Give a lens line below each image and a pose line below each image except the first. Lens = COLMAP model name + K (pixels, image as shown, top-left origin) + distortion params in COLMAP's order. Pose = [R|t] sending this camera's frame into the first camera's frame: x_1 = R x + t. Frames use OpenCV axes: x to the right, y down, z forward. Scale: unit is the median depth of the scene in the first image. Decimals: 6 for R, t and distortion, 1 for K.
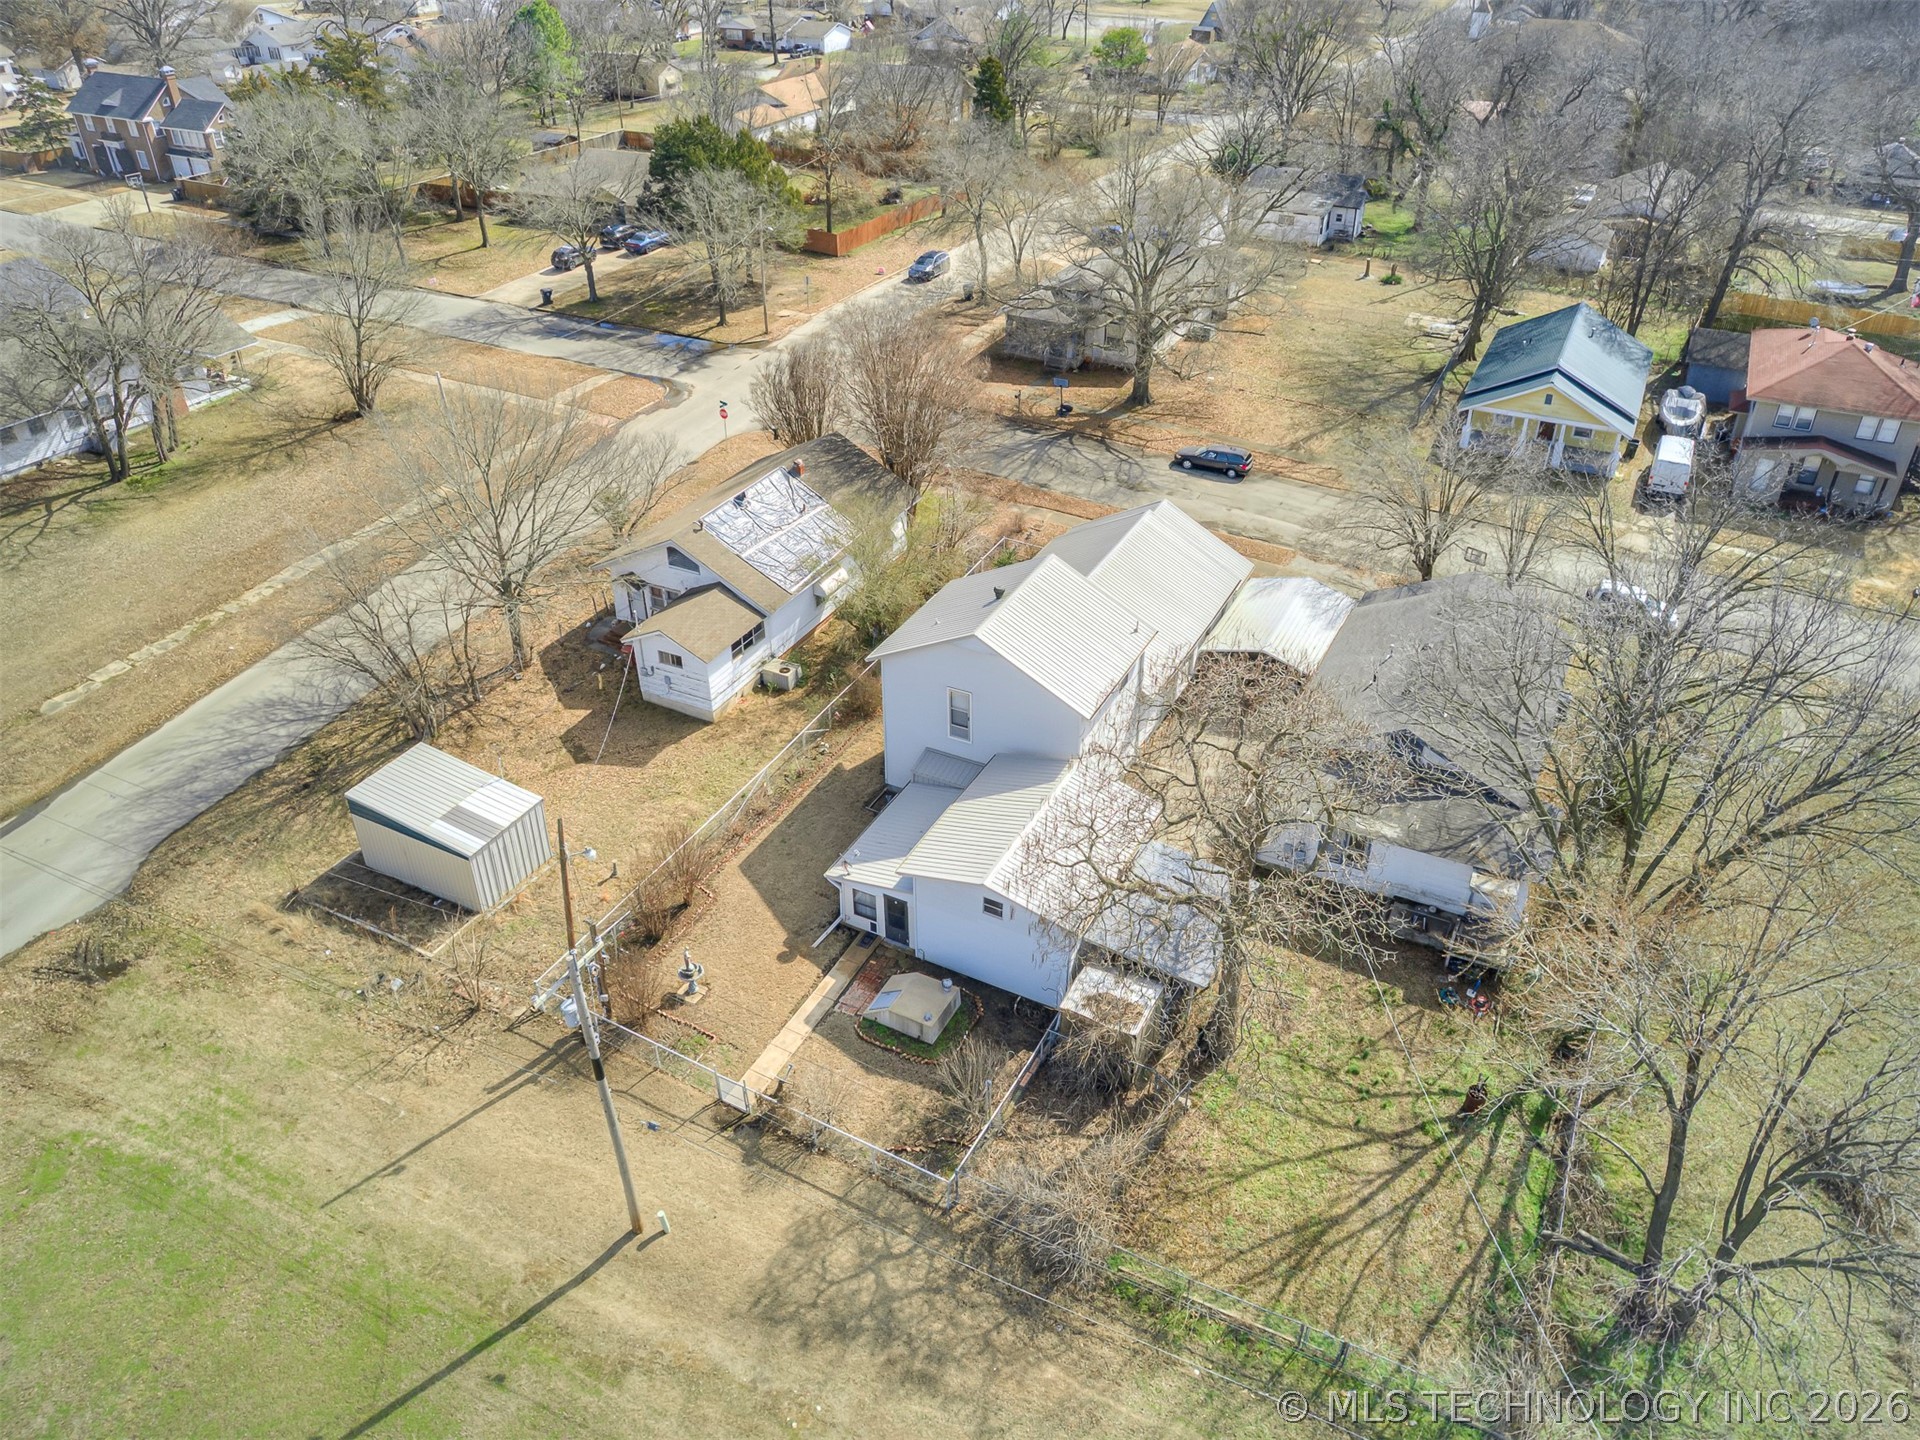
lens RADIAL K [[1374.1, 0, 963.6], [0, 1374.1, 723.3], [0, 0, 1]] dist [-0.073503, 0.064844]
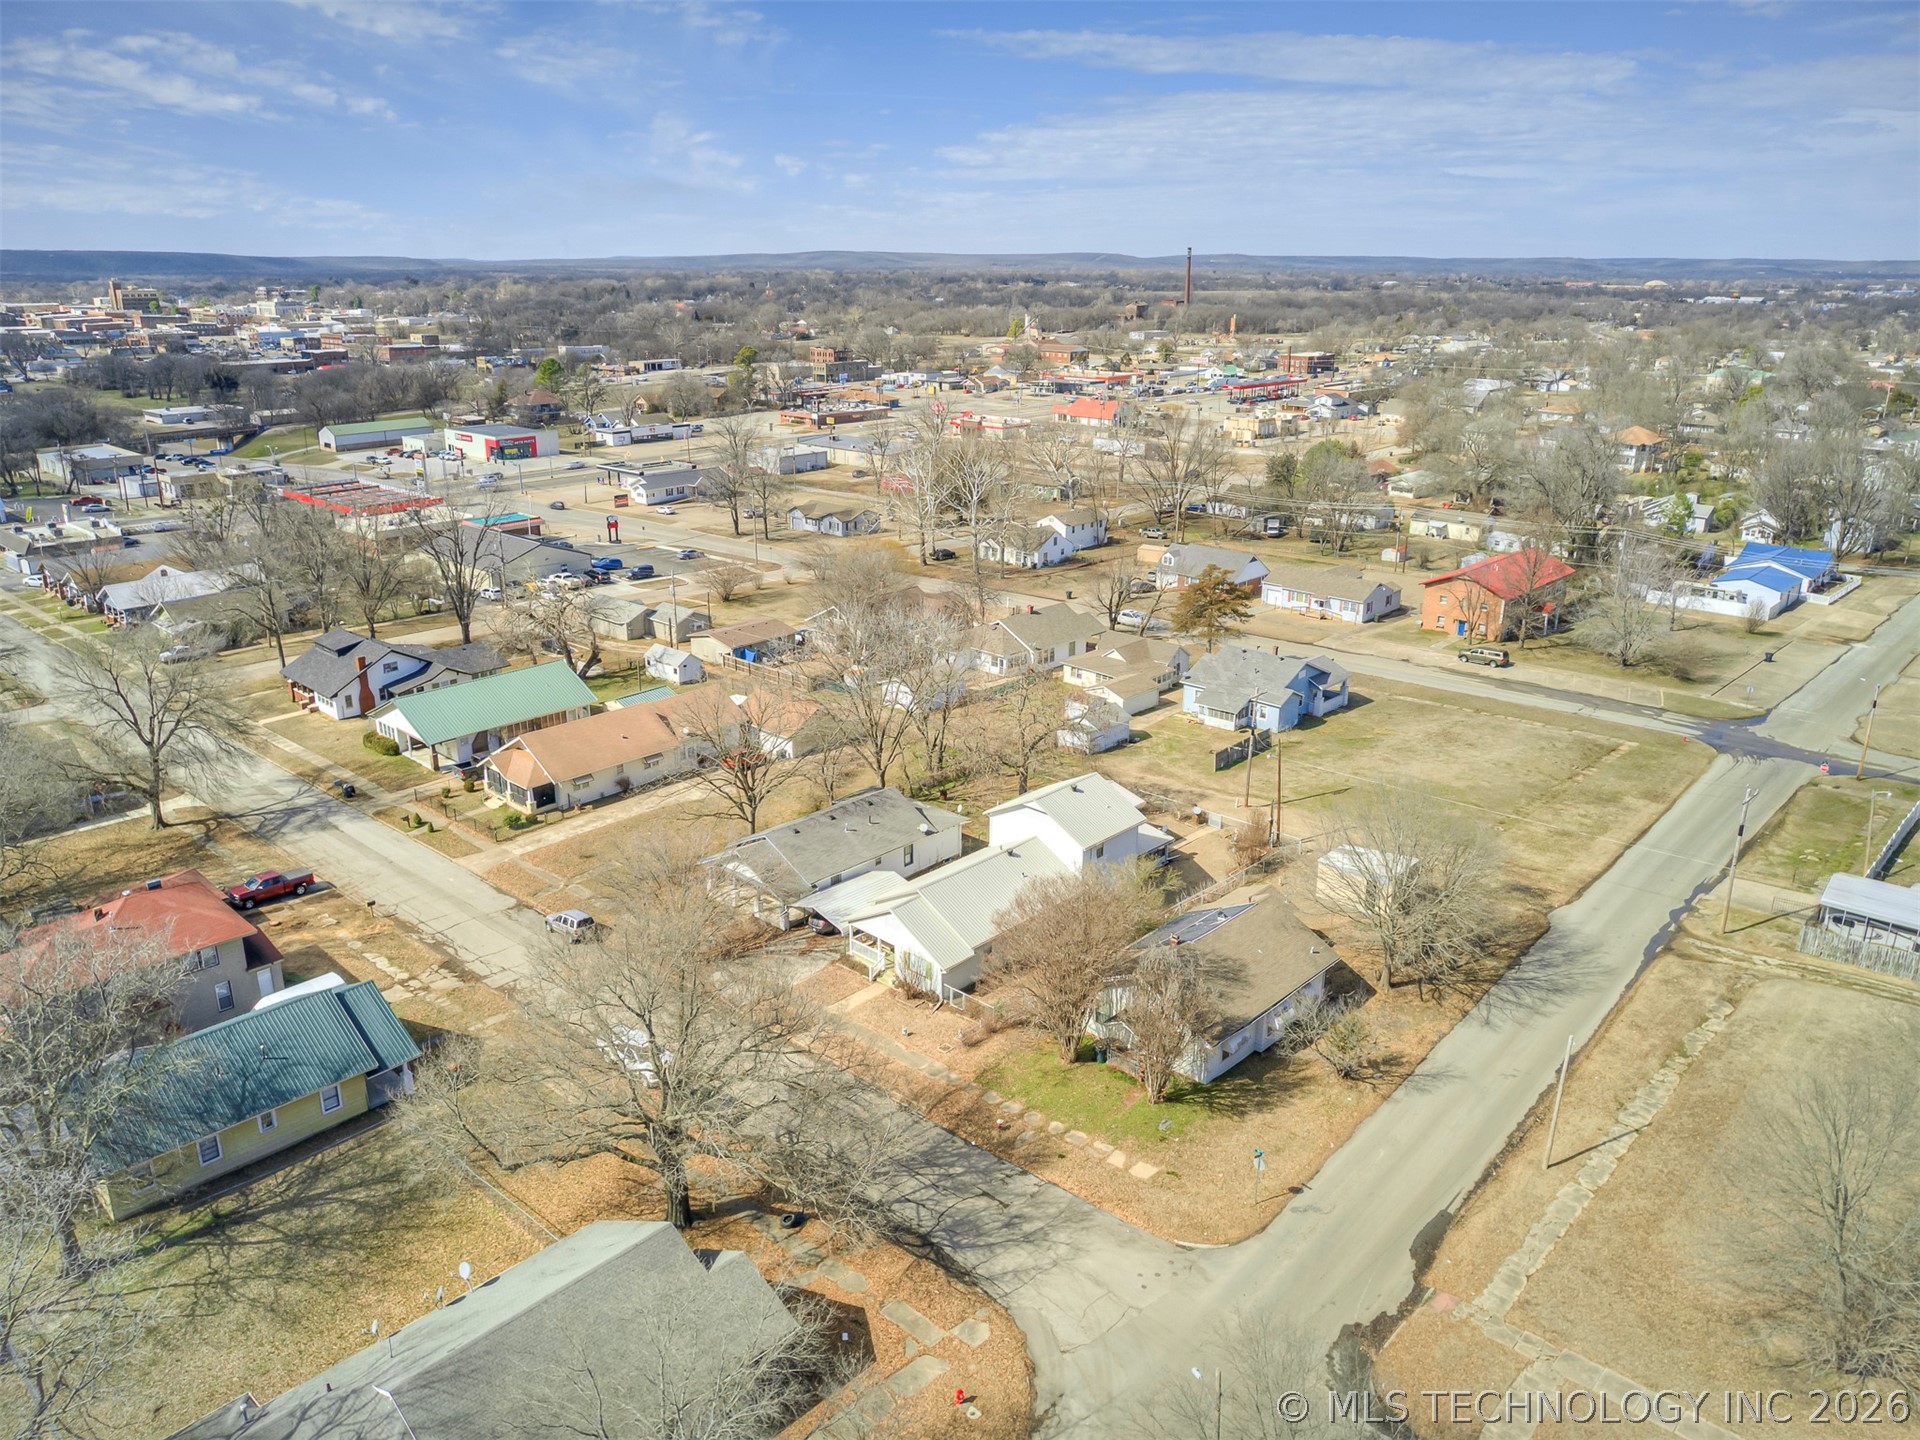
lens RADIAL K [[1374.1, 0, 960.1], [0, 1374.1, 718.3], [0, 0, 1]] dist [-0.073503, 0.064844]
pose [[-0.961613, -0.086758, 0.260333, -0.326477], [0.153268, 0.617120, 0.771798, -1.752660], [-0.227616, 0.782071, -0.580134, 2.223330]]
